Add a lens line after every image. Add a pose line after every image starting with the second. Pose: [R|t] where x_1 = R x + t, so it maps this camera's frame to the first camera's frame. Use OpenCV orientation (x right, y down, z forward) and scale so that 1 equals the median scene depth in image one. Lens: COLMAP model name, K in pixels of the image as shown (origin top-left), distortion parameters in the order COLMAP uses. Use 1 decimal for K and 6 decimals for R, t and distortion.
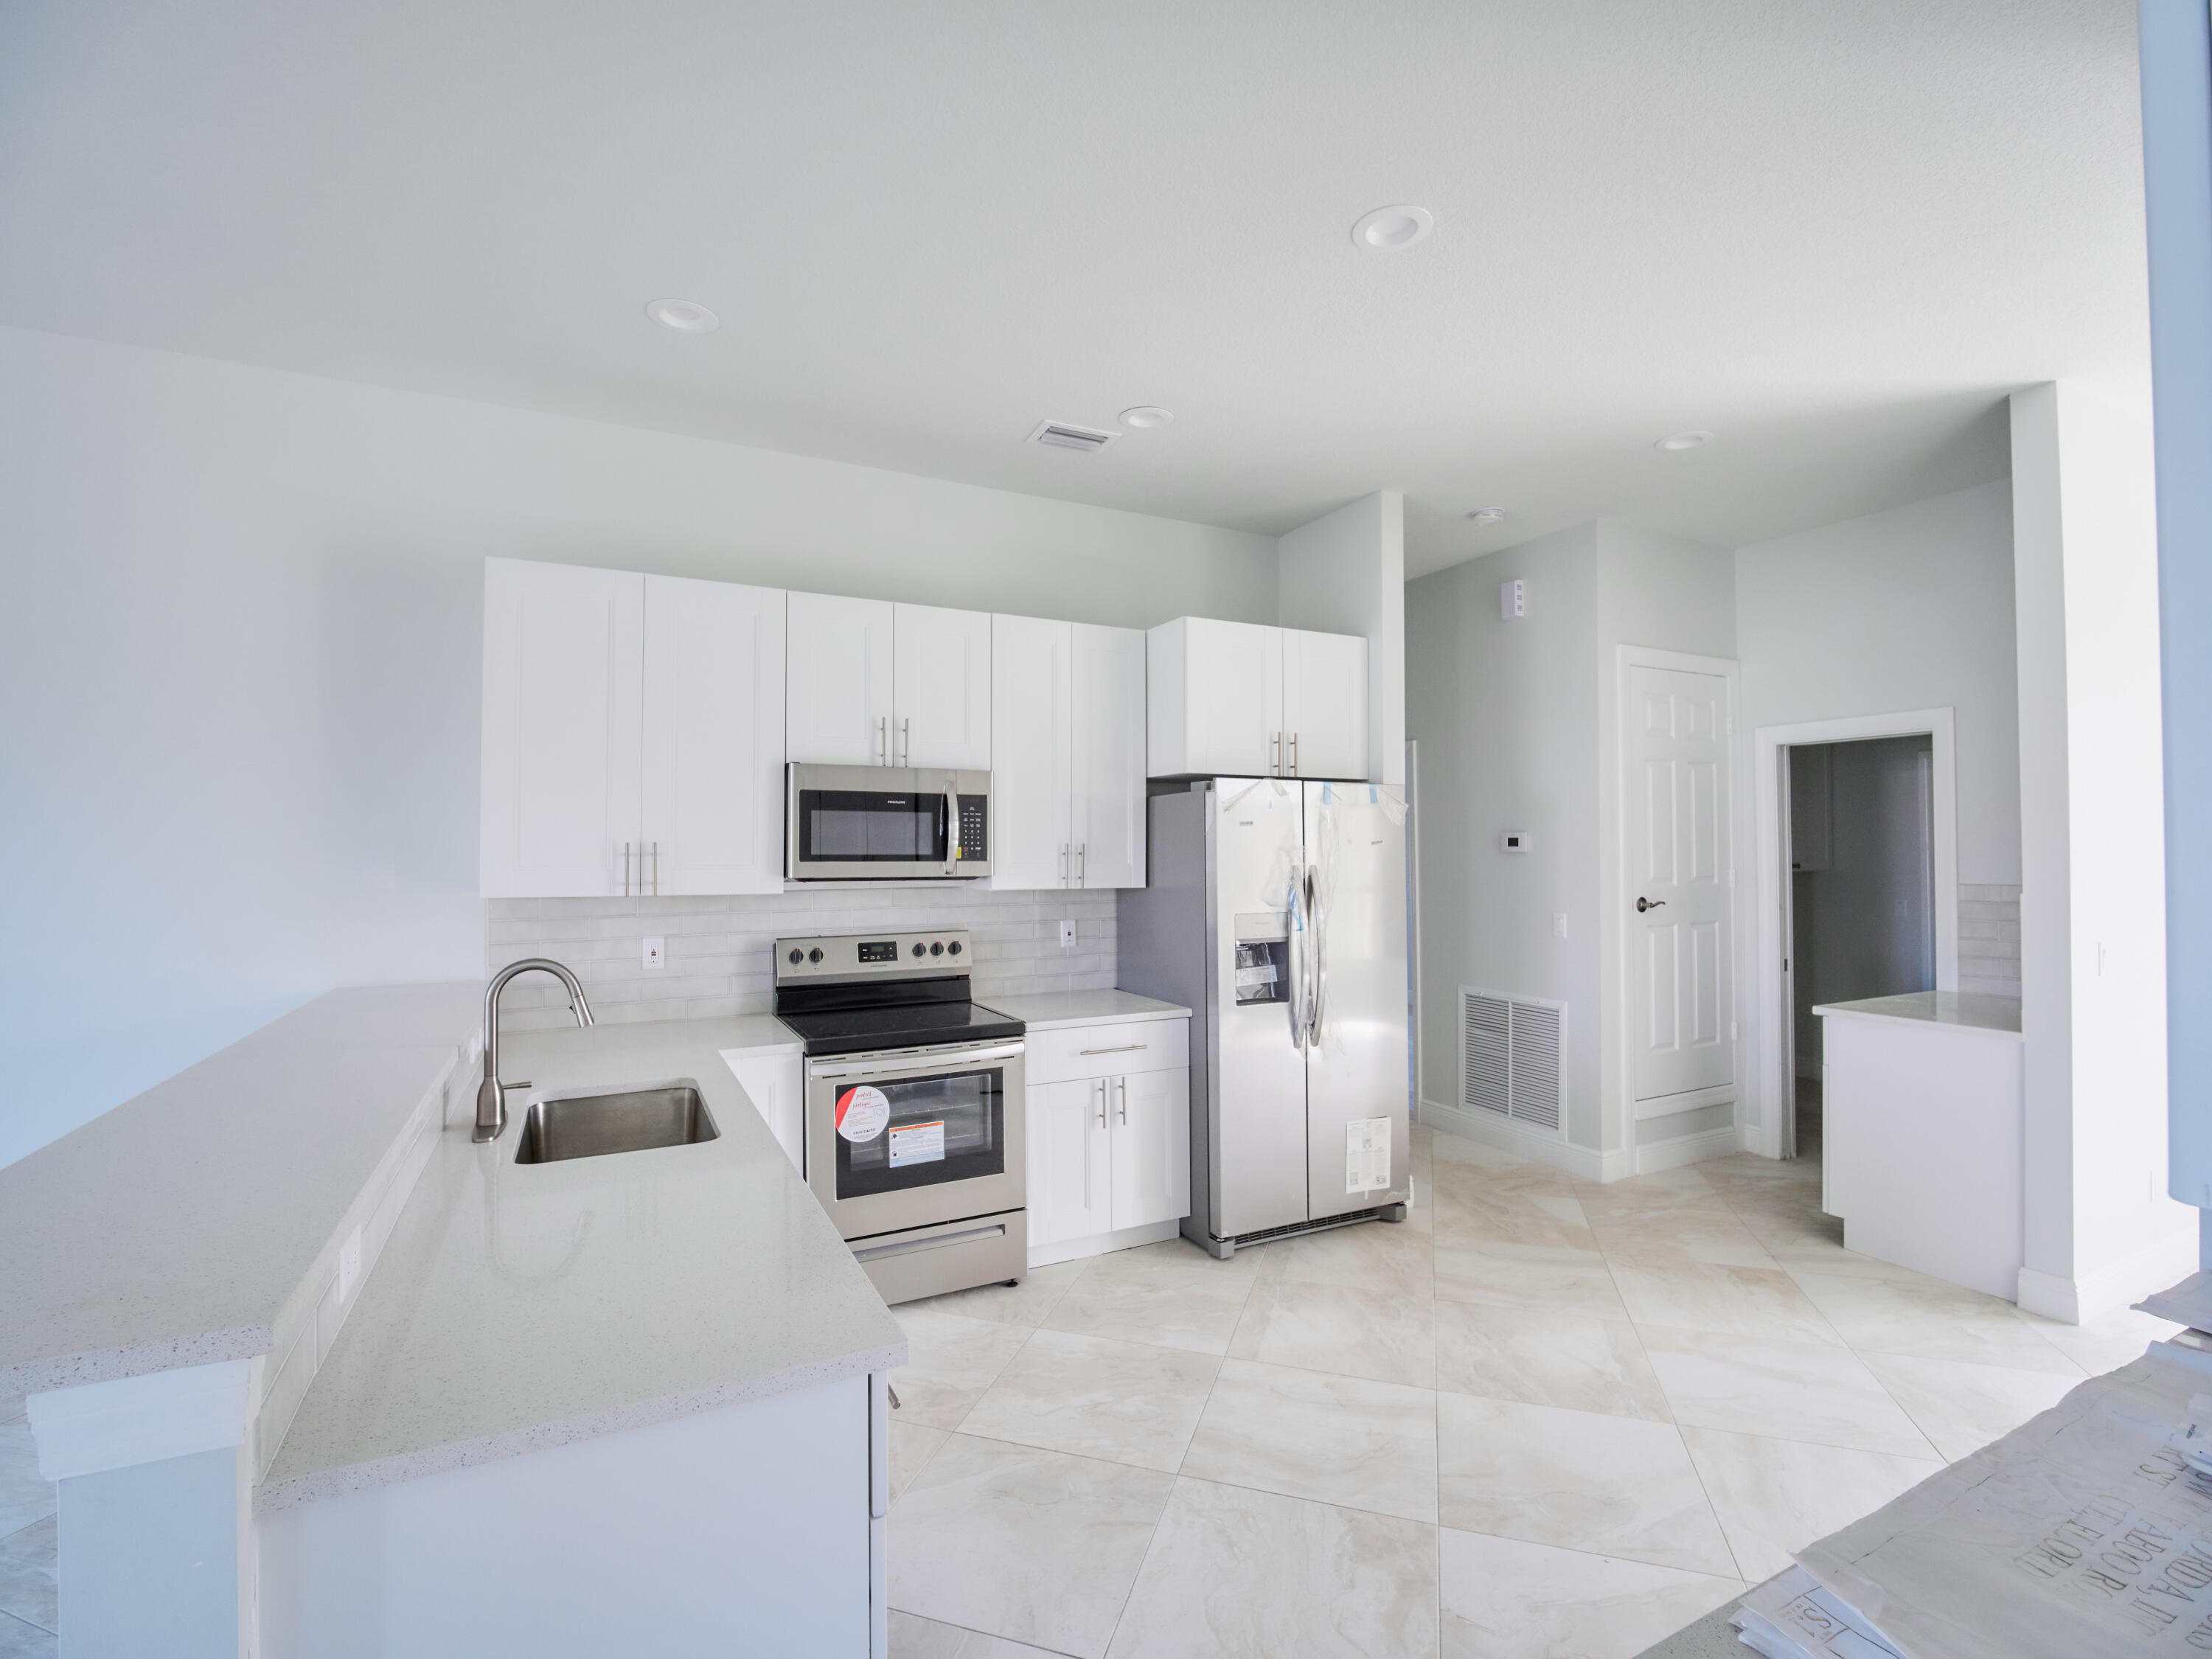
lens RADIAL K [[1003.3, 0, 1097.7], [0, 1003.3, 833.9], [0, 0, 1]] dist [-0.001781, -0.009042]
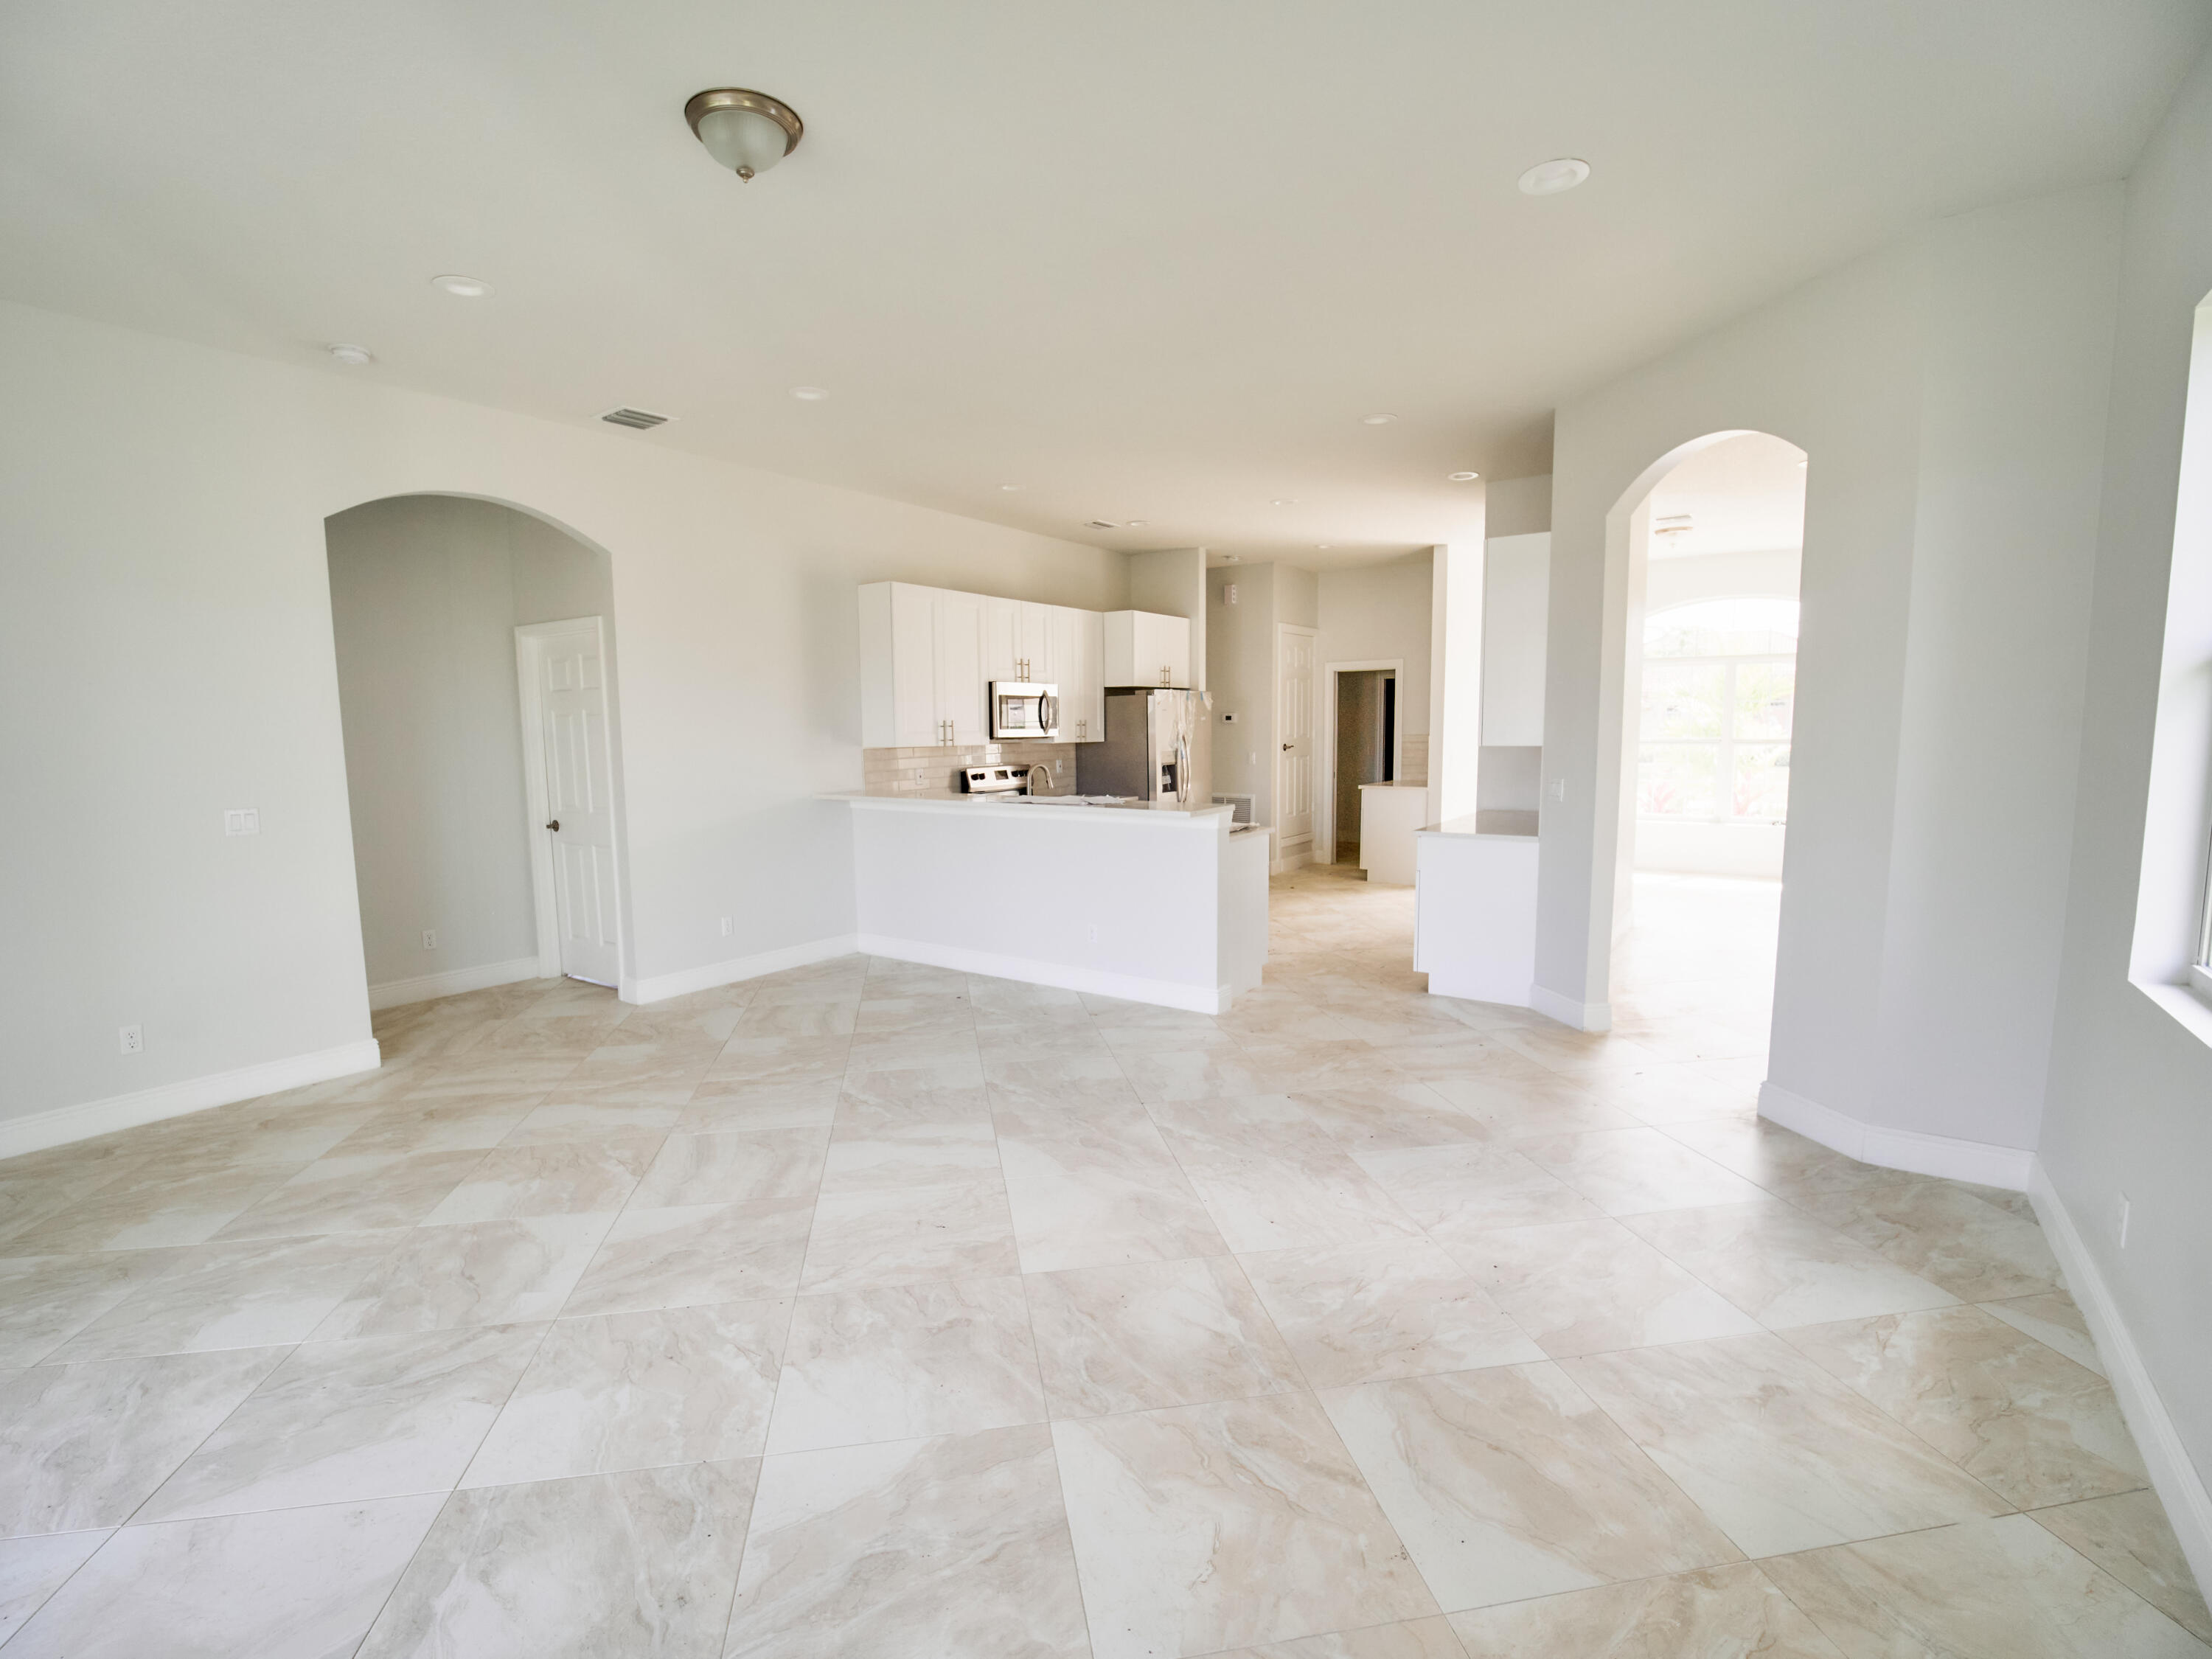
lens RADIAL K [[1003.3, 0, 1097.7], [0, 1003.3, 833.9], [0, 0, 1]] dist [-0.001781, -0.009042]
pose [[0.885624, -0.058621, 0.460688, -0.983961], [0.001630, 0.992387, 0.123144, -0.011951], [-0.464400, -0.108309, 0.878978, -0.868431]]
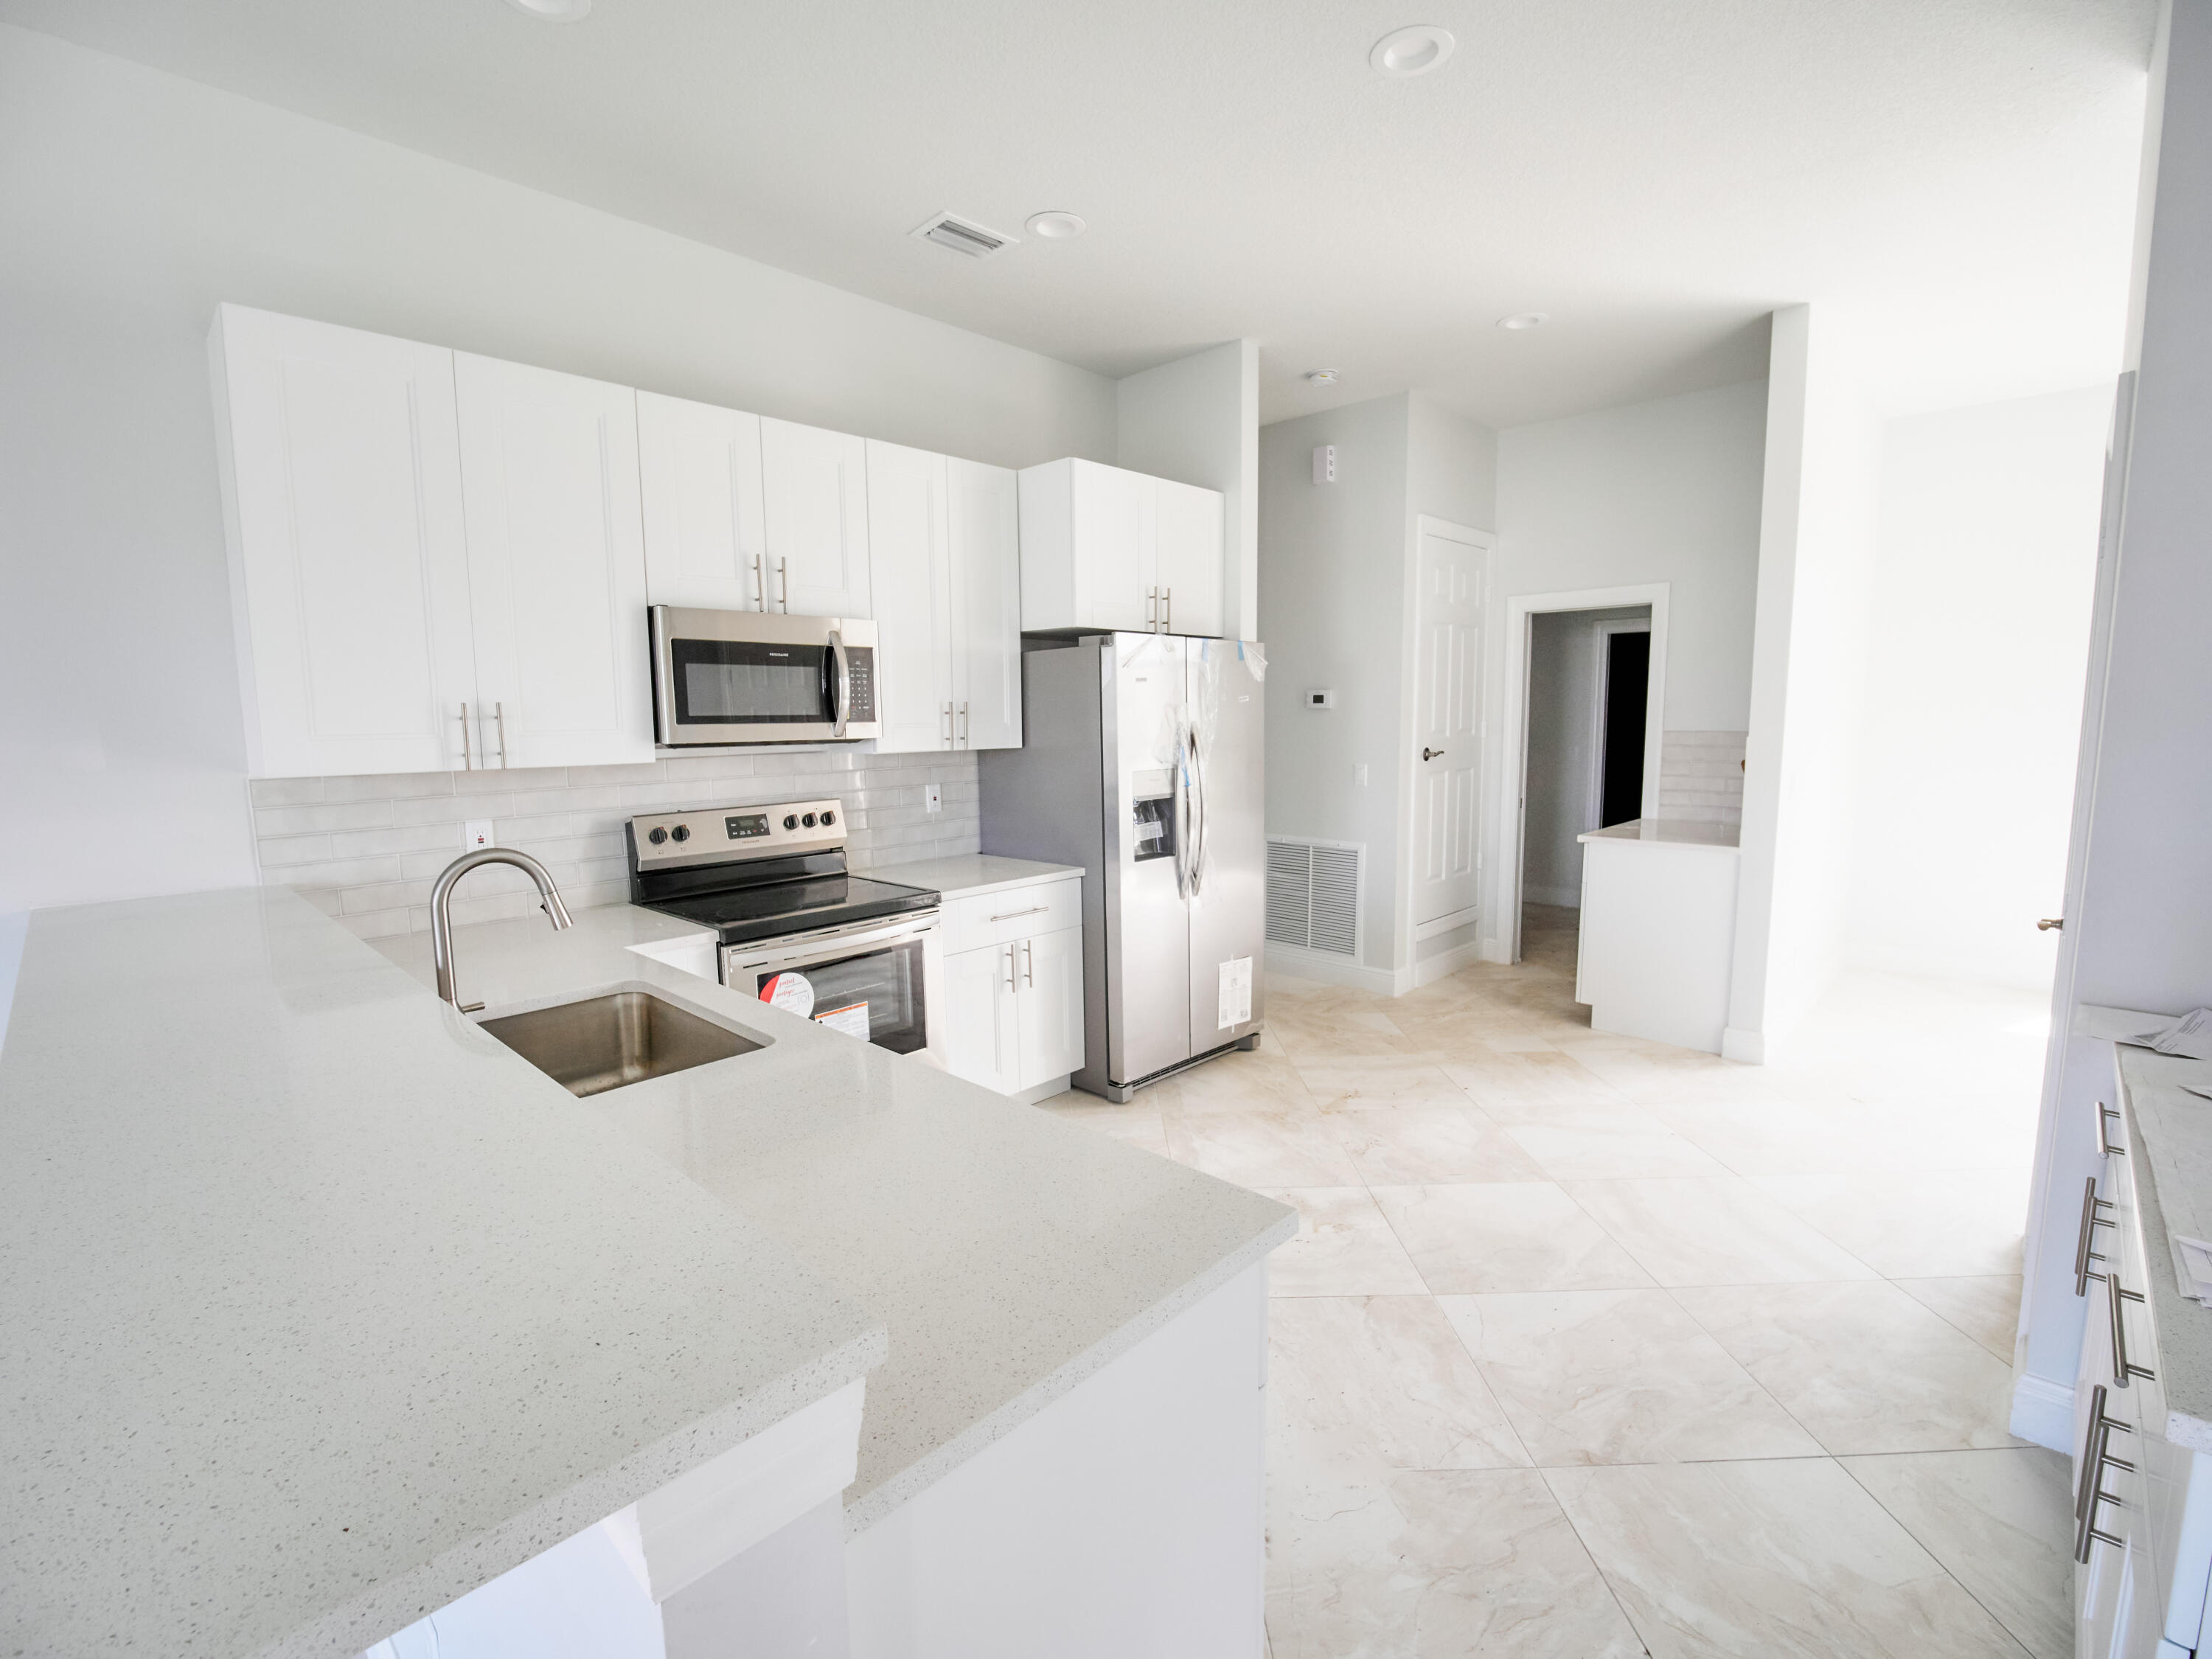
lens RADIAL K [[1003.3, 0, 1097.7], [0, 1003.3, 833.9], [0, 0, 1]] dist [-0.001781, -0.009042]
pose [[0.945317, -0.049193, 0.322423, -0.213918], [0.005194, 0.990706, 0.135925, 0.005276], [-0.326112, -0.126817, 0.936786, 0.066476]]
